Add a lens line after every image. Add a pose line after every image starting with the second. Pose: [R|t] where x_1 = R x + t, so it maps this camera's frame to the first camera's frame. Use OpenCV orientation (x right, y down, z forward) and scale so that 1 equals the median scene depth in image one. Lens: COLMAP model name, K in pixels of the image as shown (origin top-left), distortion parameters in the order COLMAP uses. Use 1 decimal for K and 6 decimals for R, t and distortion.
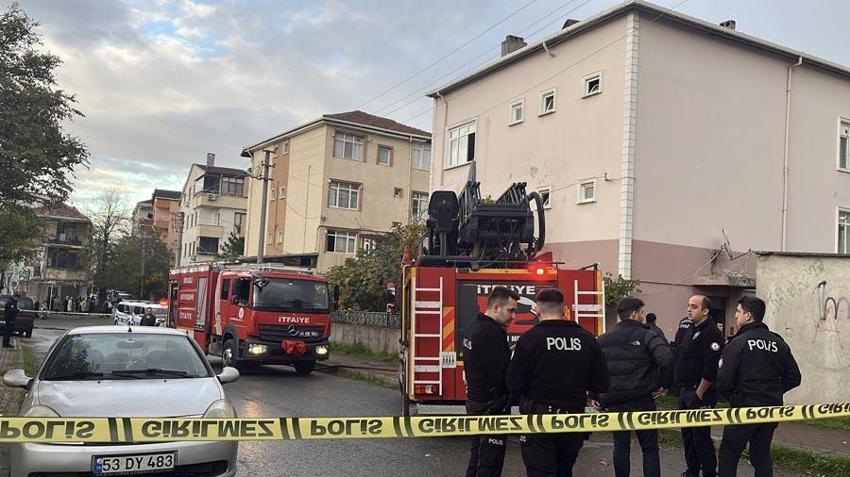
lens RADIAL K [[713.4, 0, 424.1], [0, 713.4, 252.9], [0, 0, 1]] dist [-0.002746, 0.005194]
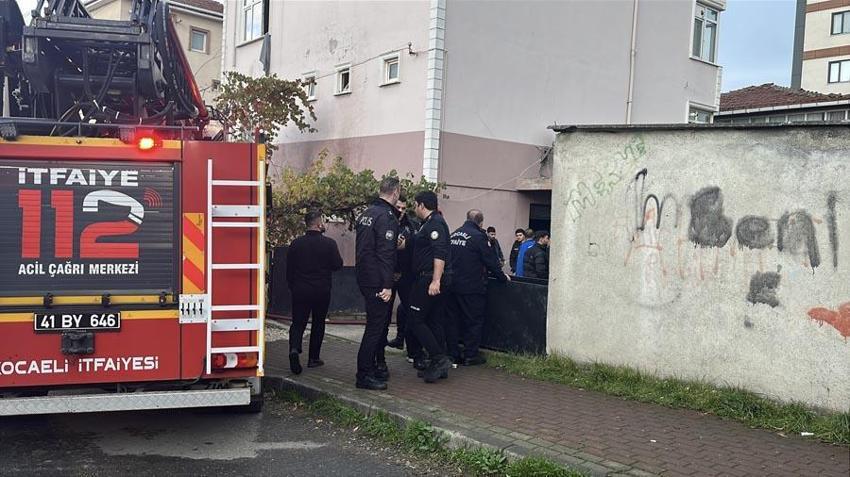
lens RADIAL K [[787.7, 0, 425.0], [0, 787.7, 238.5], [0, 0, 1]] dist [0.063034, -0.020734]
pose [[0.979590, -0.010584, 0.200726, 0.213345], [-0.008915, 0.995343, 0.095986, 0.032941], [-0.200807, -0.095817, 0.974934, 0.323731]]
